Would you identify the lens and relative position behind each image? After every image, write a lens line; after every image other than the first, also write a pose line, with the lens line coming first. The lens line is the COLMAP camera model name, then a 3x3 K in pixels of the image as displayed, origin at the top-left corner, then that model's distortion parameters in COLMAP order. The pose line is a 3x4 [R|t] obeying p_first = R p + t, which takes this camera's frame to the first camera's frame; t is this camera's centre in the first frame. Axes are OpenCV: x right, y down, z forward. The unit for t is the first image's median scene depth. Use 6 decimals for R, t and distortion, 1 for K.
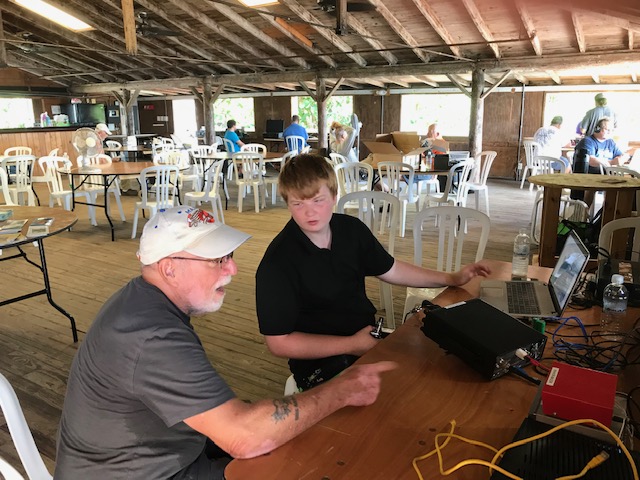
lens RADIAL K [[522.1, 0, 319.5], [0, 522.1, 240.4], [0, 0, 1]] dist [0.001971, -0.003640]
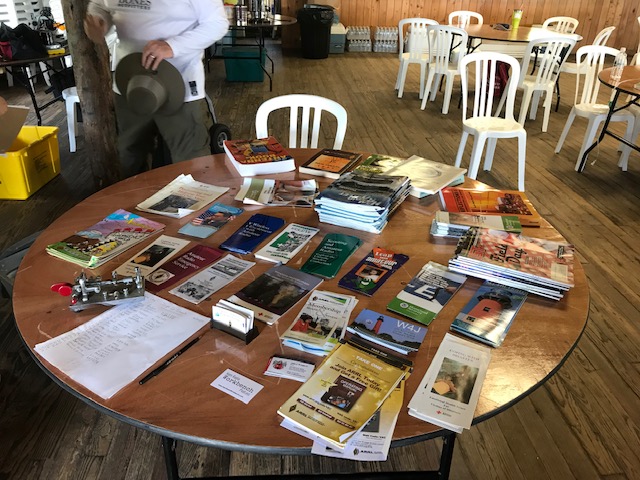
lens RADIAL K [[522.1, 0, 319.5], [0, 522.1, 238.5], [0, 0, 1]] dist [0.001971, -0.003640]
pose [[0.584455, 0.397678, -0.707293, -0.186171], [-0.221287, 0.916743, 0.332587, -0.083889], [0.780669, -0.037868, 0.623797, 0.362754]]
